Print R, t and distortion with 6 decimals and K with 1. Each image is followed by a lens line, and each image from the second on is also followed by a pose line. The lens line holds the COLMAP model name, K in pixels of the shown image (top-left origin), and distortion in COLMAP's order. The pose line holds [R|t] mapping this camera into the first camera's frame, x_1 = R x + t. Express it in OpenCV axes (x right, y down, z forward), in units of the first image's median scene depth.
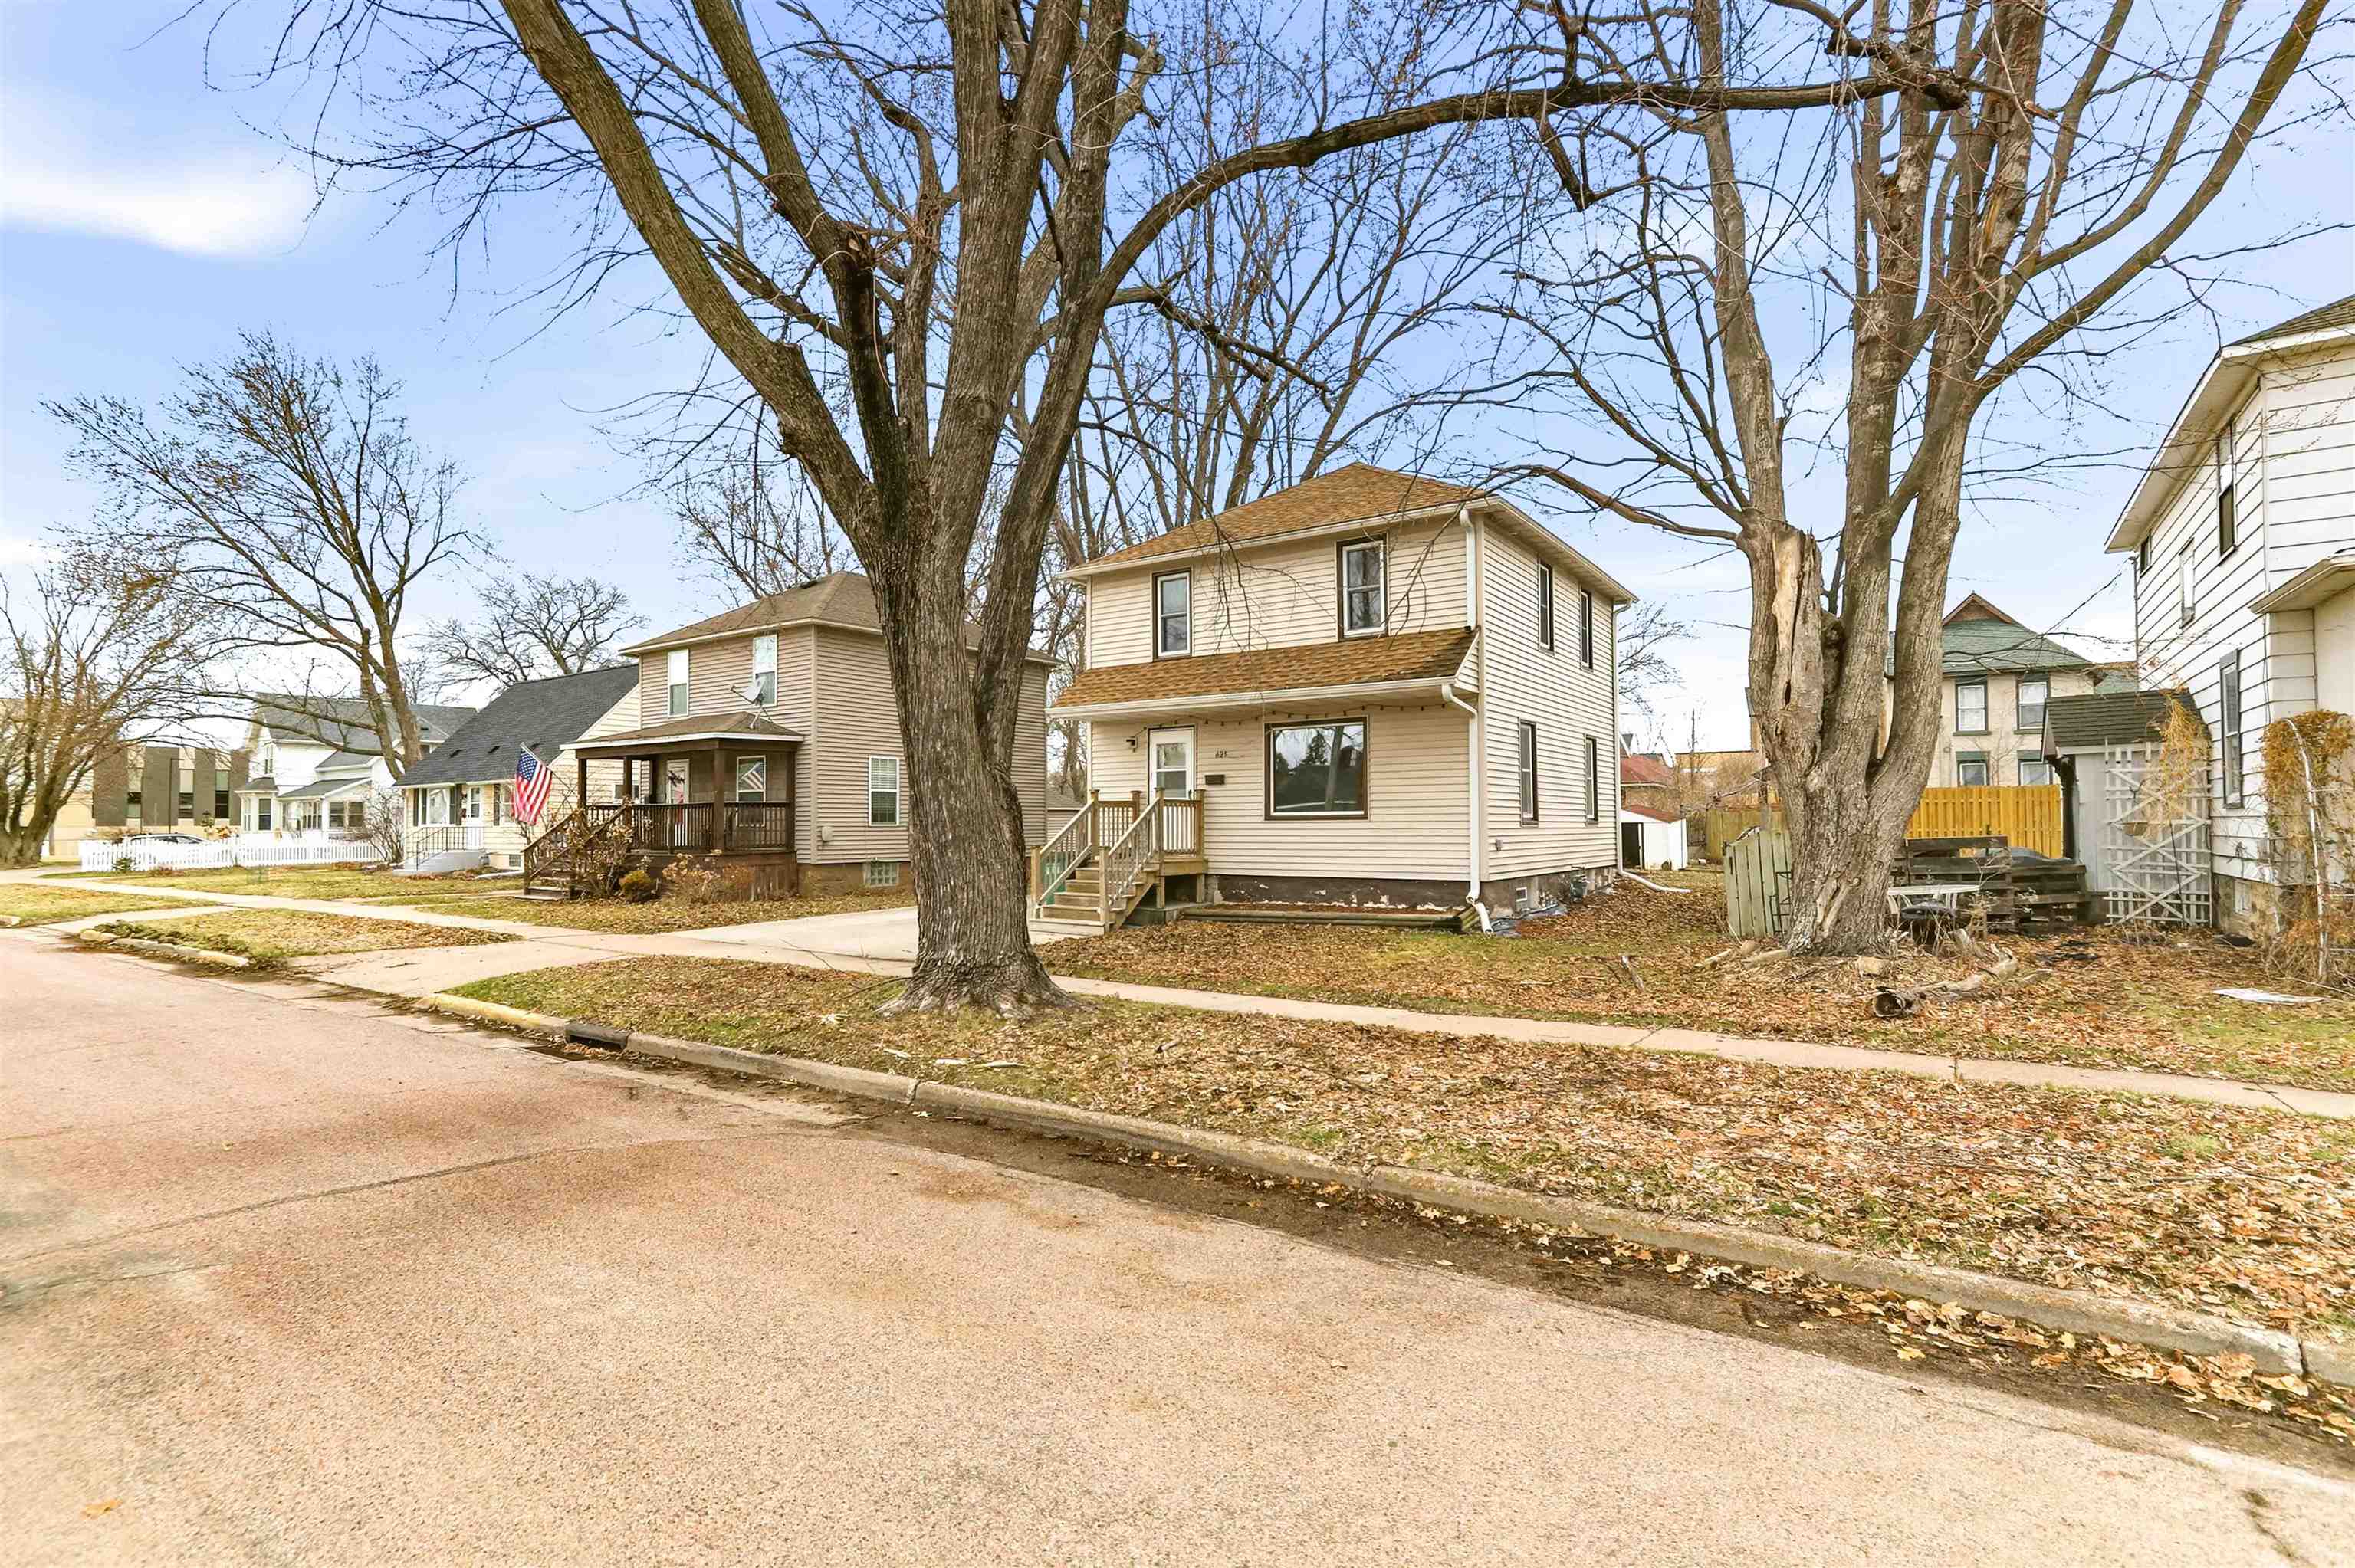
lens RADIAL K [[1109.5, 0, 1187.2], [0, 1109.5, 786.5], [0, 0, 1]] dist [0.000616, 0.000096]
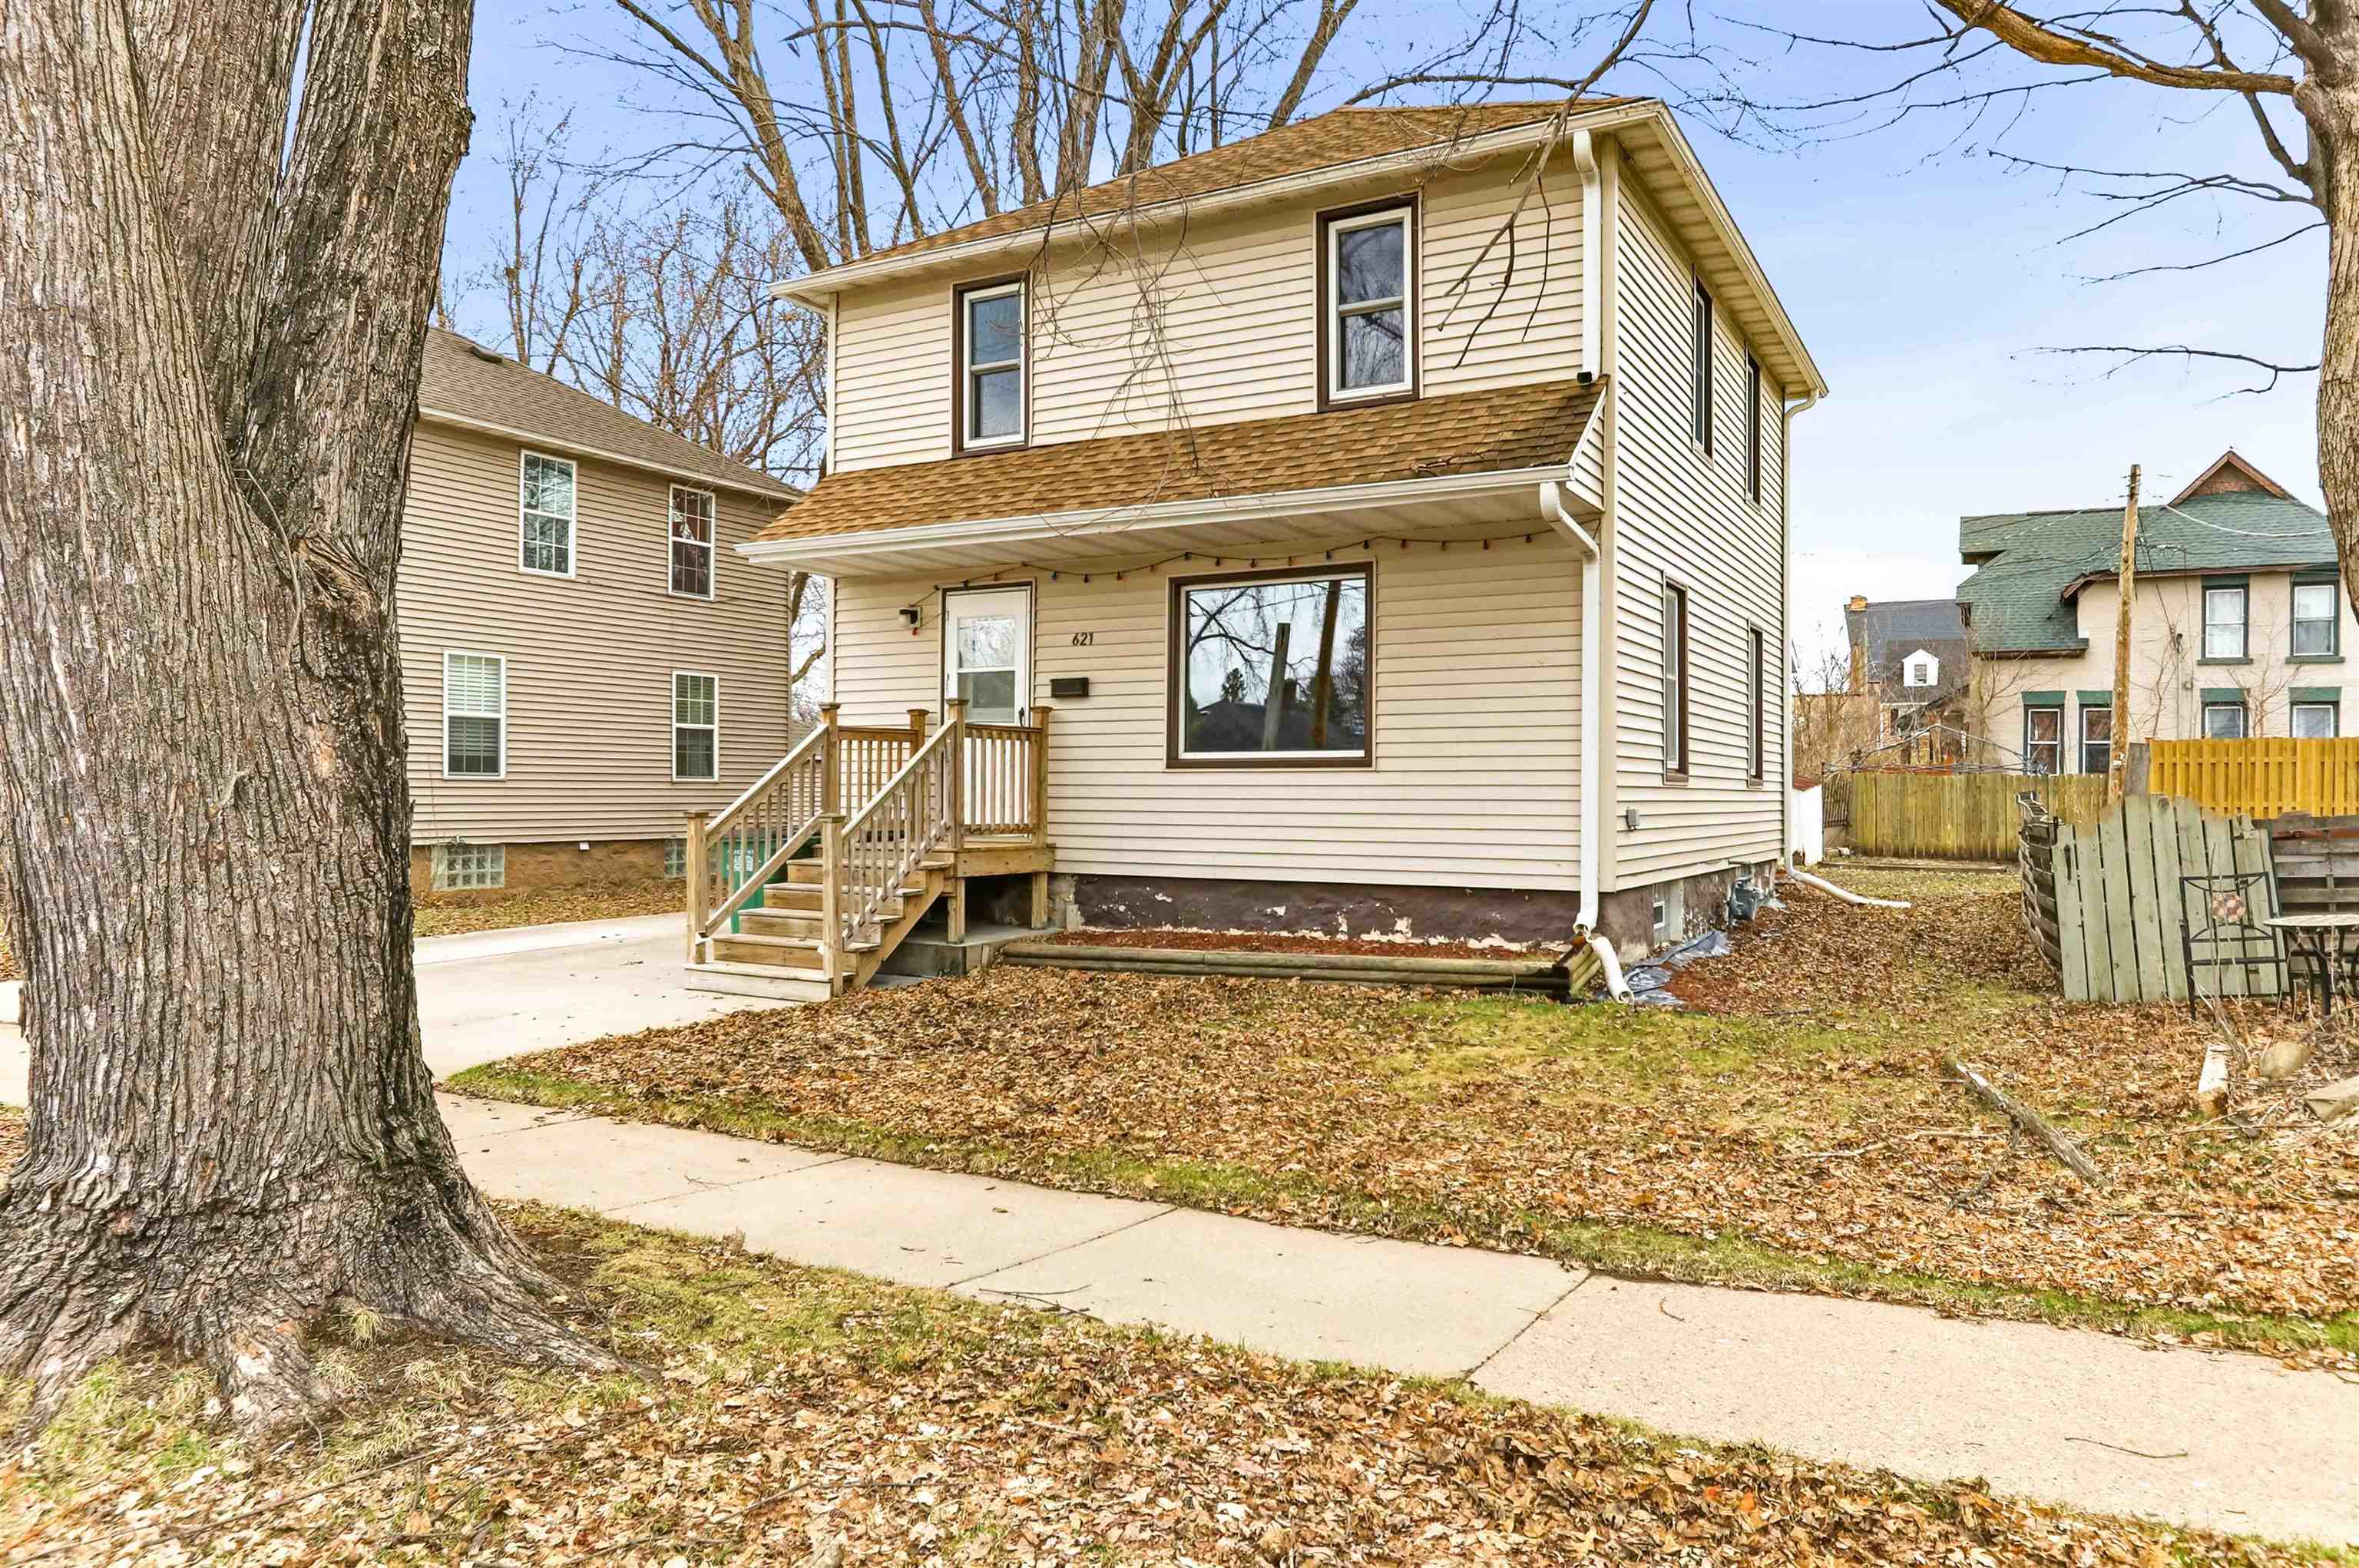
lens RADIAL K [[1567.9, 0, 1179.5], [0, 1567.9, 784.0], [0, 0, 1]] dist [-0.014044, 0.000599]
pose [[0.996739, 0.009751, 0.080097, 0.018707], [-0.012021, 0.999538, 0.027910, 0.018090], [-0.079788, -0.028782, 0.996396, 0.290691]]
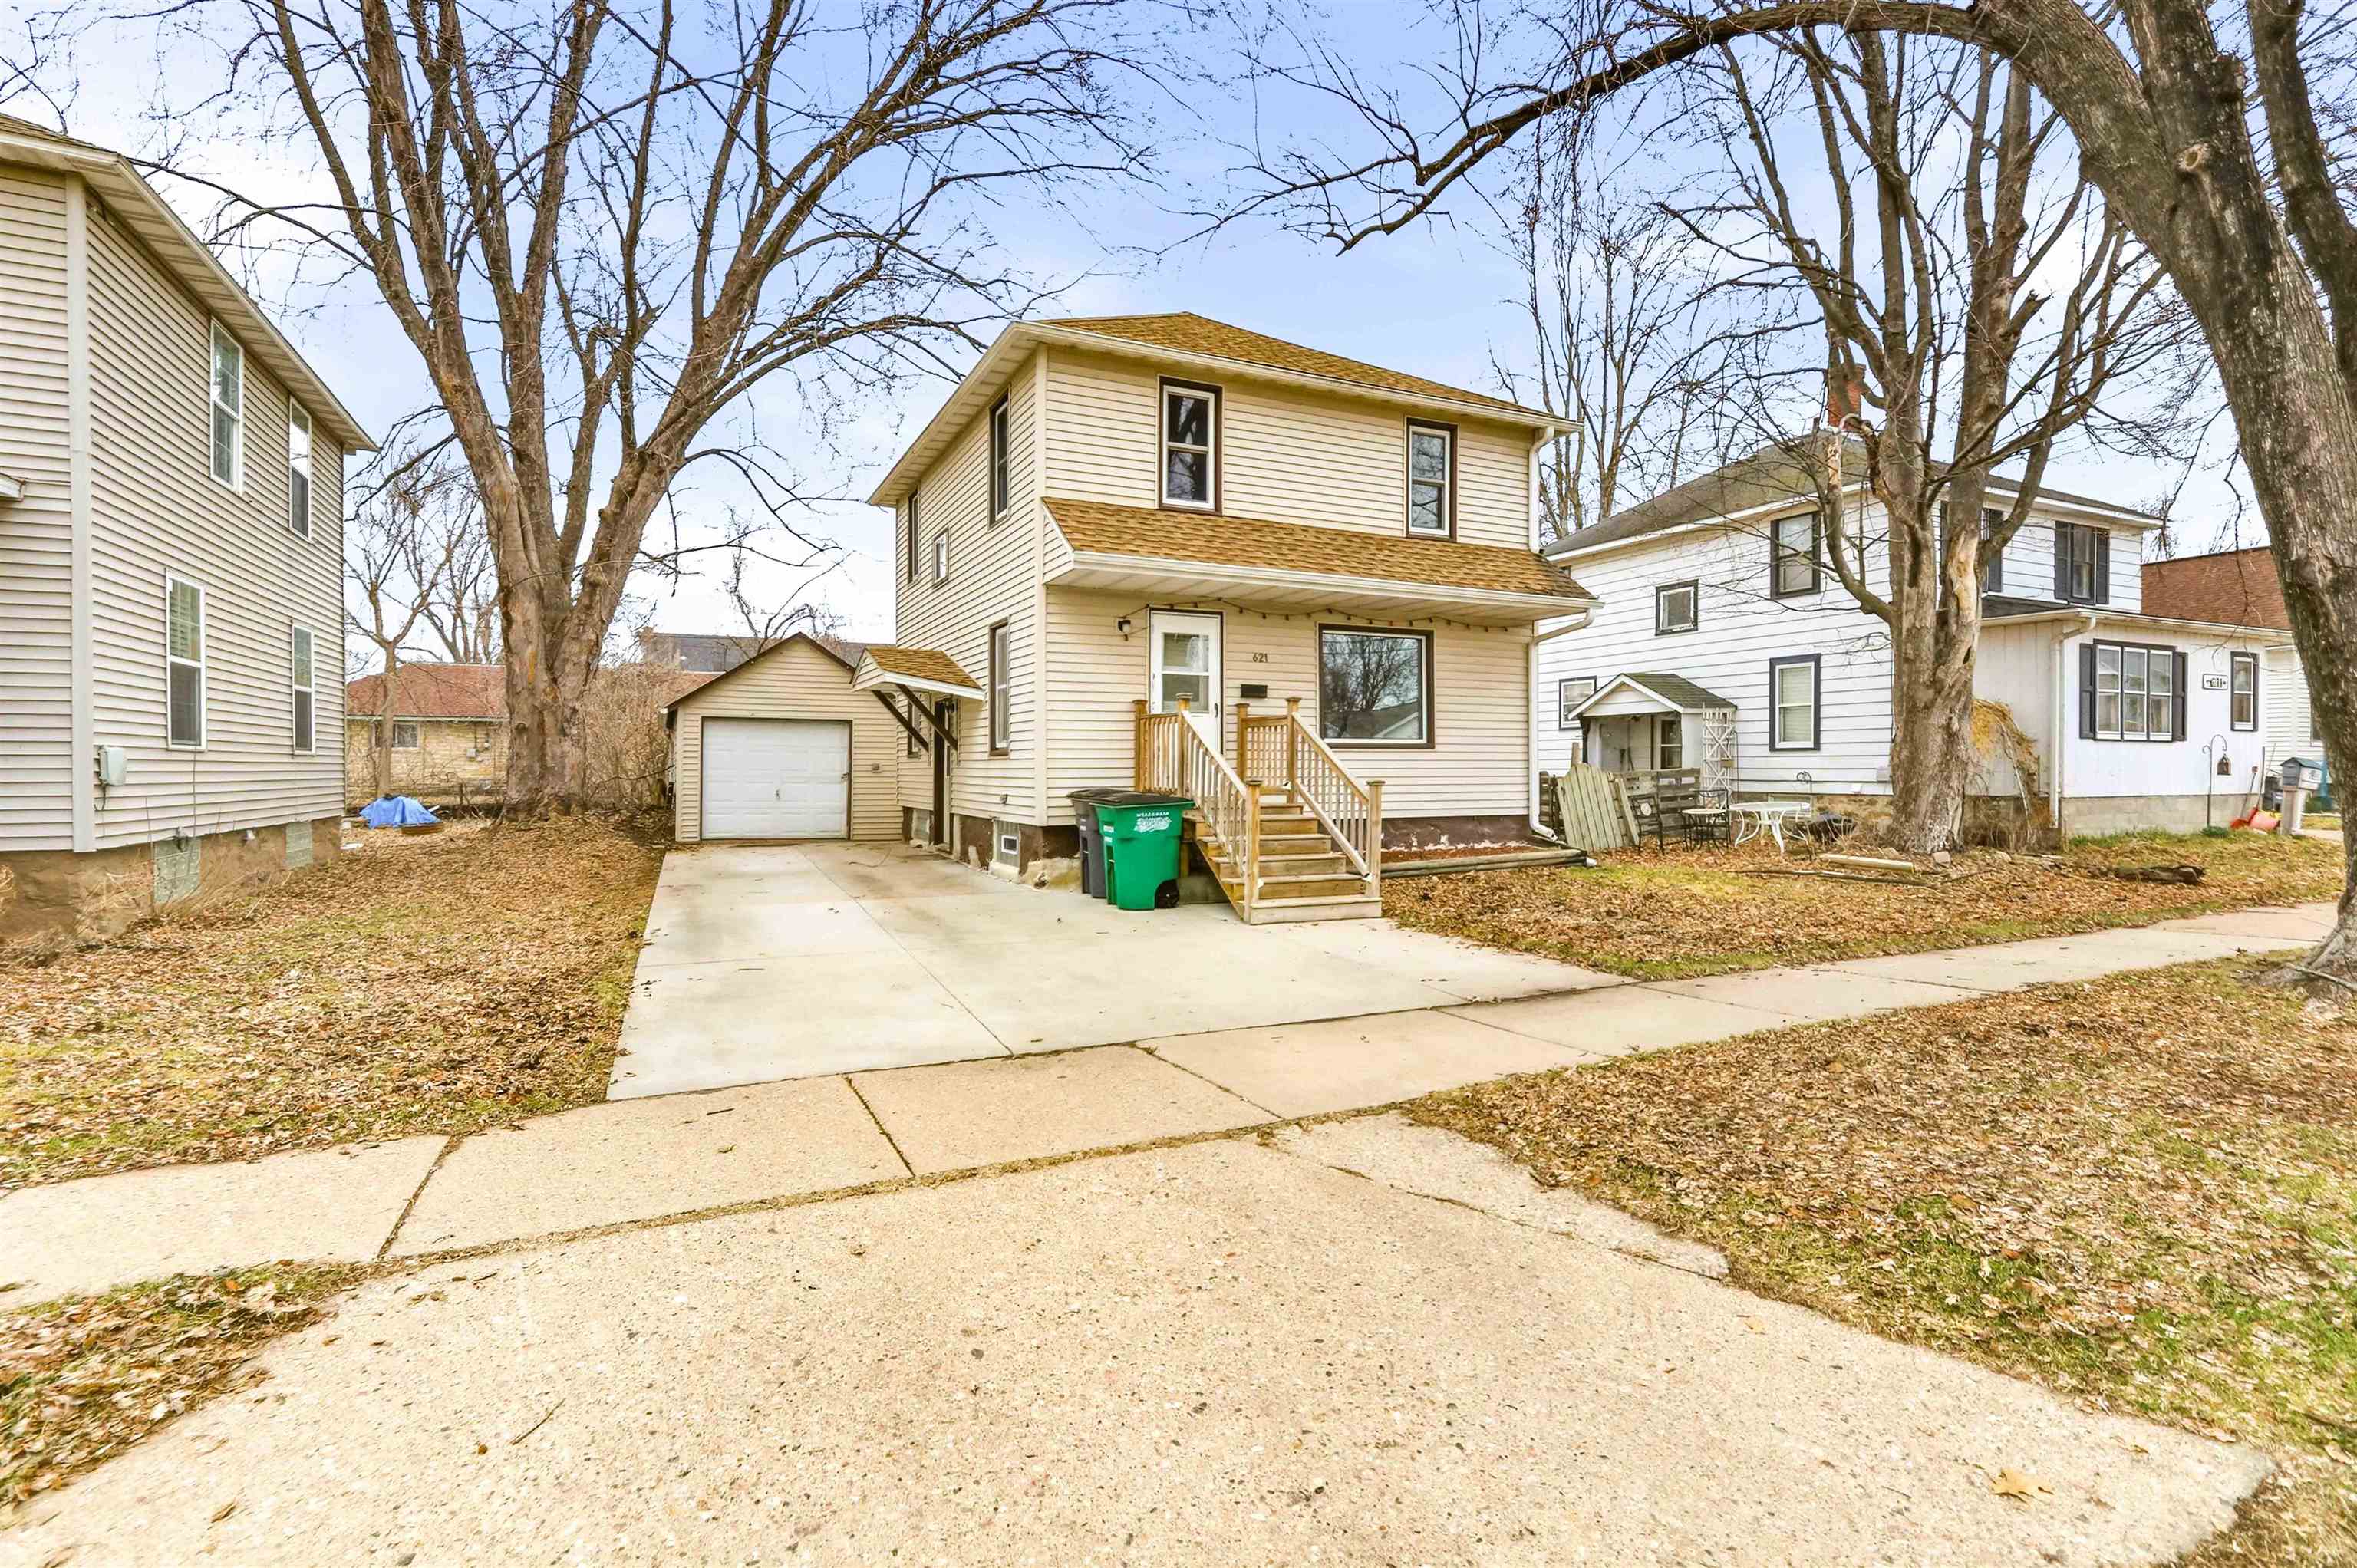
lens RADIAL K [[1076.5, 0, 1177.3], [0, 1076.5, 749.3], [0, 0, 1]] dist [0.001619, 0.000098]
pose [[0.505015, 0.019481, 0.862891, -0.642670], [-0.030863, 0.999513, -0.004502, 0.038662], [-0.862559, -0.024358, 0.505370, 0.722303]]
